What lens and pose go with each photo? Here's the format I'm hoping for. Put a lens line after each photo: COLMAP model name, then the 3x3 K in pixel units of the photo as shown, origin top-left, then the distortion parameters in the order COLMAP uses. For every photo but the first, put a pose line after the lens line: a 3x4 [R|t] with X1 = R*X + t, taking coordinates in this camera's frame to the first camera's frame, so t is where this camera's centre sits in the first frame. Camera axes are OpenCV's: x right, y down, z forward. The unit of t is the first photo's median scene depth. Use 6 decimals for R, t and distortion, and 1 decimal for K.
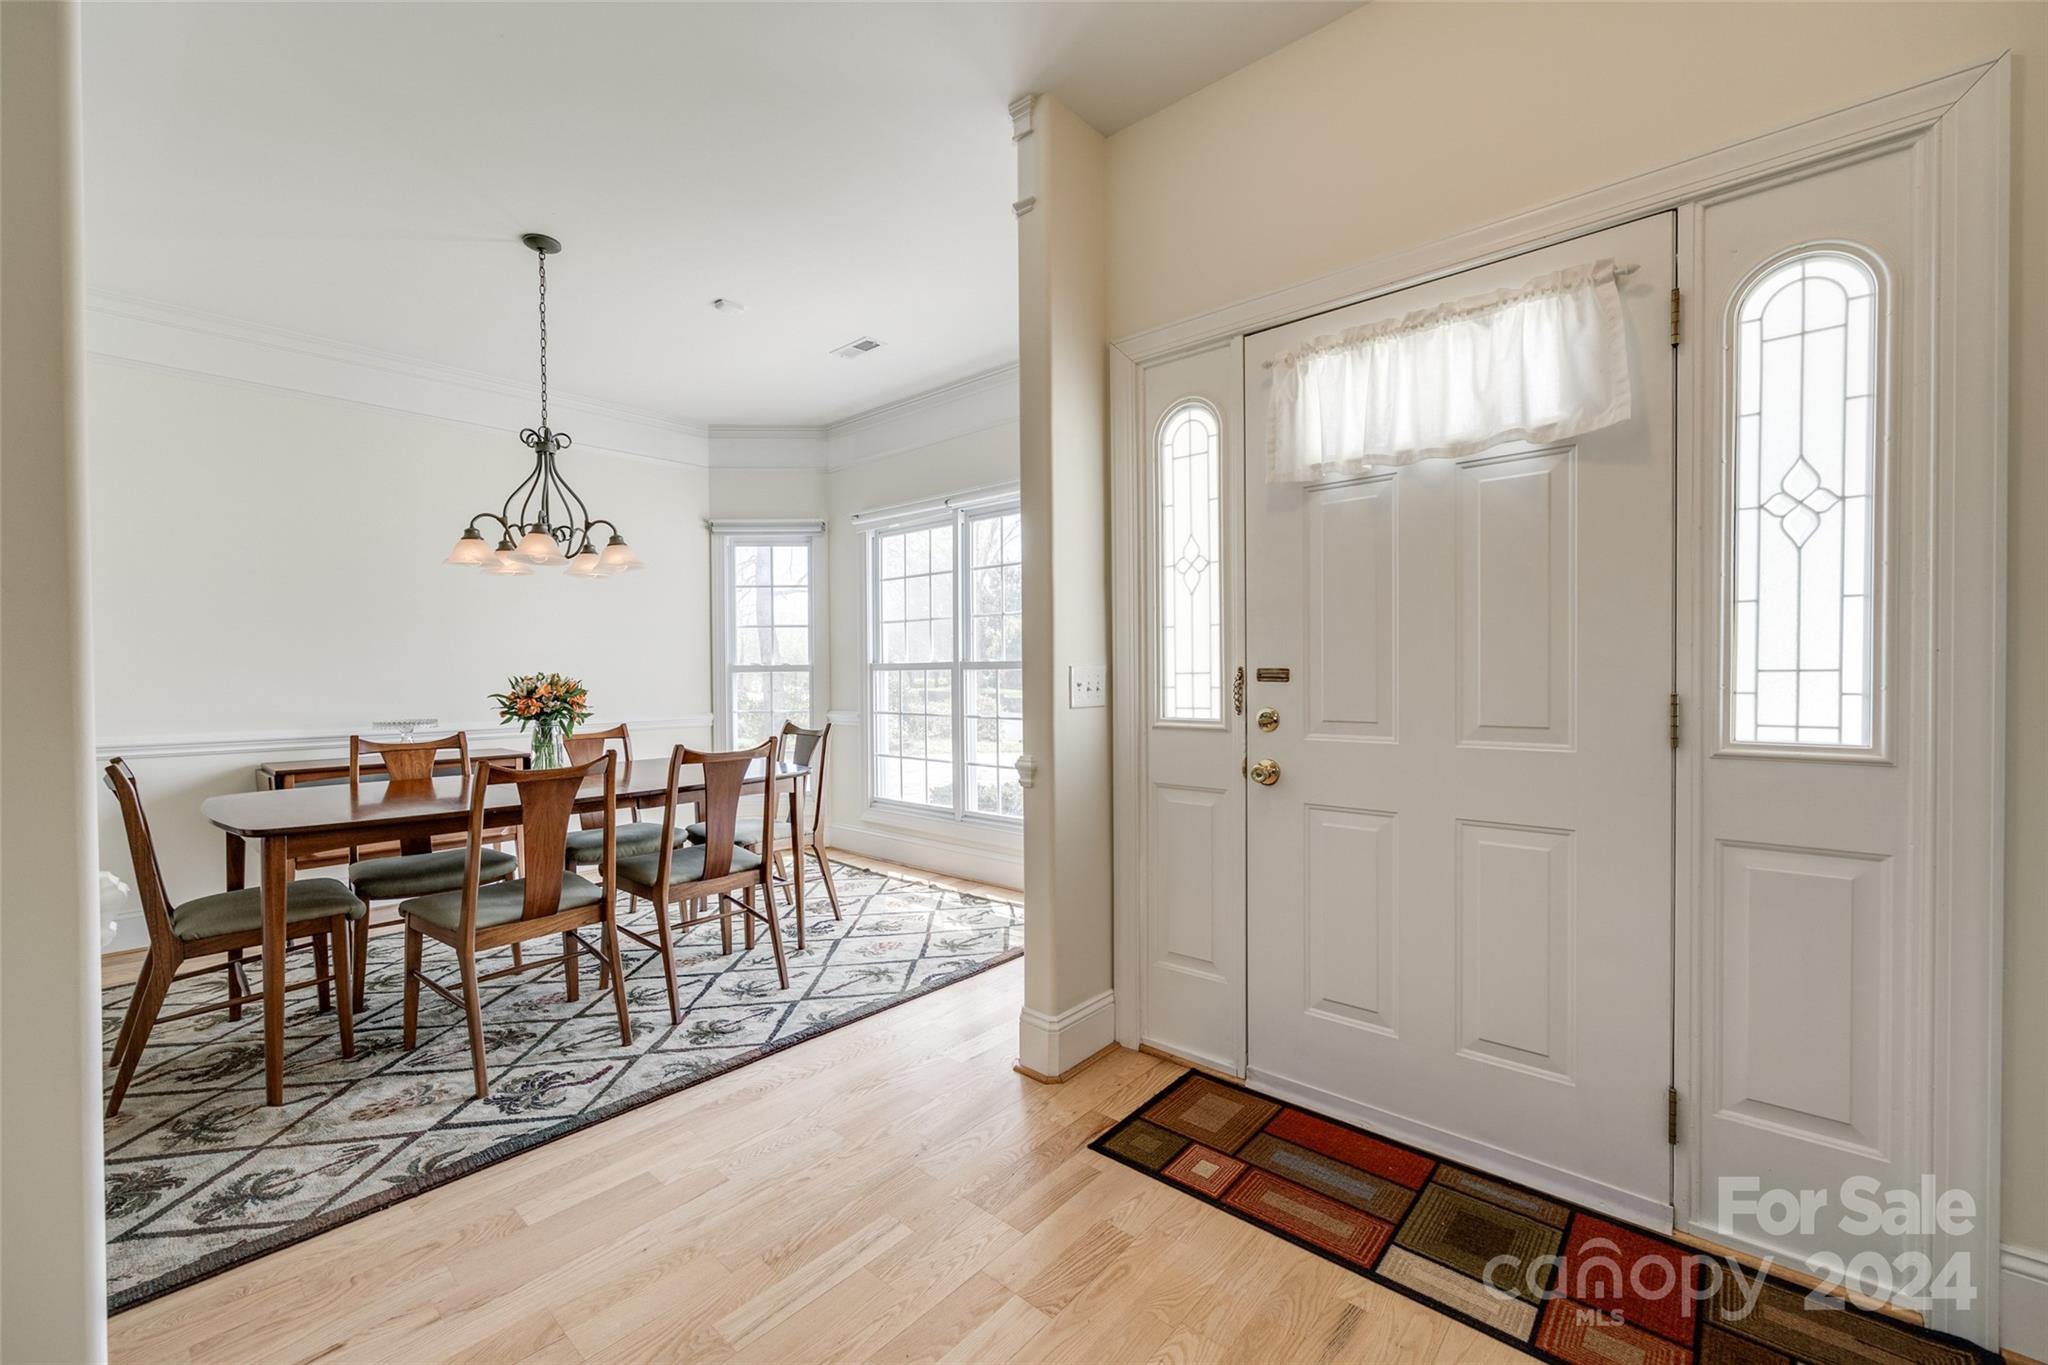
lens RADIAL K [[825.7, 0, 1034.2], [0, 825.7, 690.4], [0, 0, 1]] dist [0.000034, 0.000415]
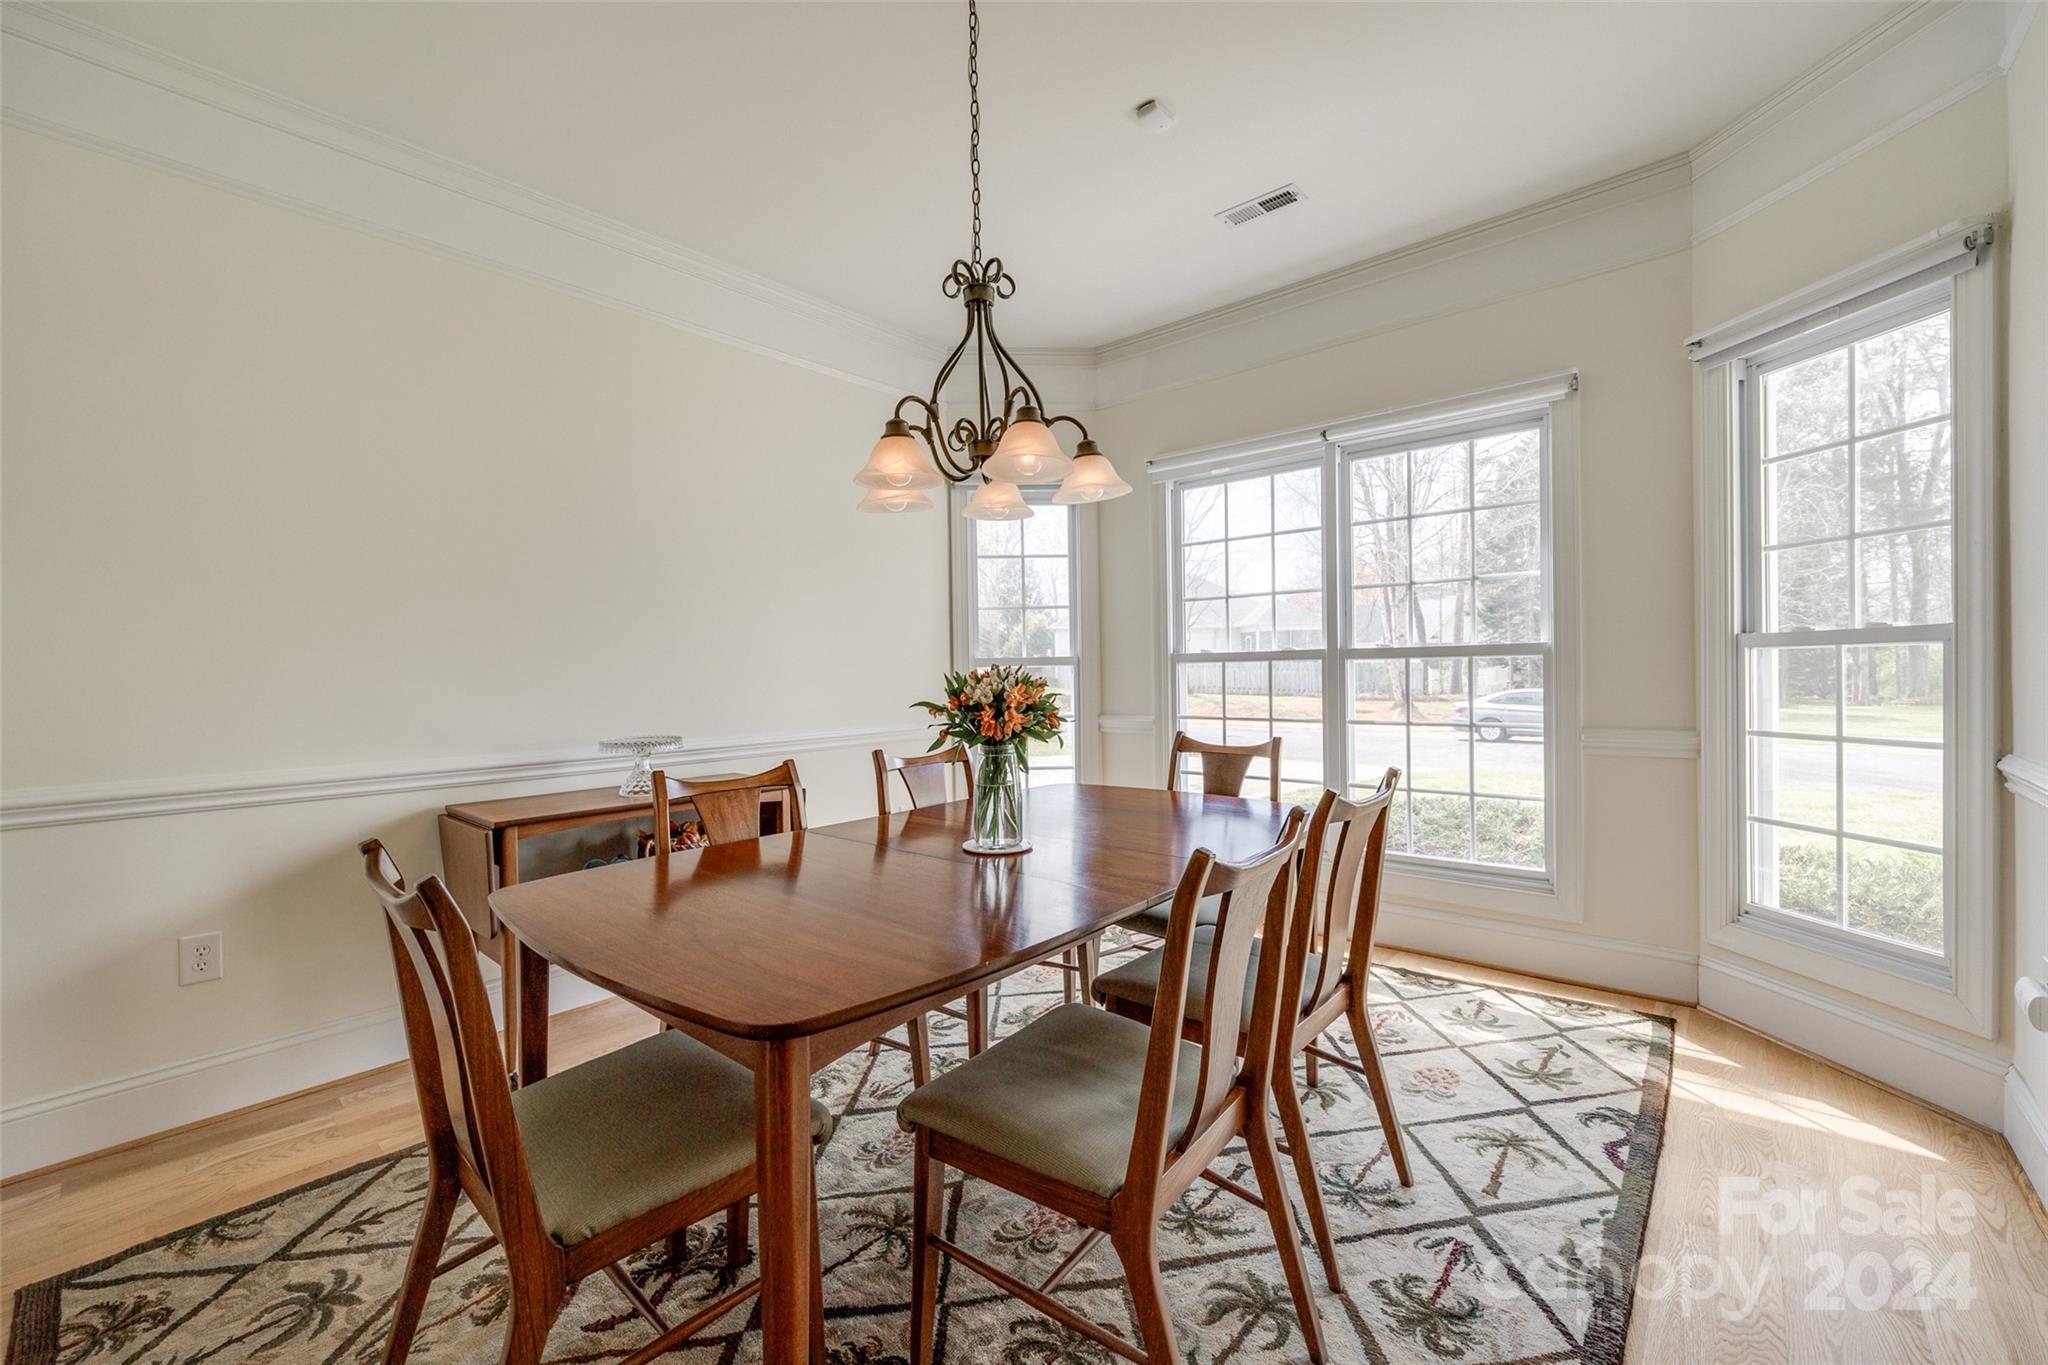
lens RADIAL K [[825.7, 0, 1016.1], [0, 825.7, 679.8], [0, 0, 1]] dist [0.000034, 0.000415]
pose [[0.999846, -0.017174, -0.003568, -0.494673], [0.017115, 0.999726, -0.015943, 0.001400], [0.003841, 0.015879, 0.999867, 0.339951]]
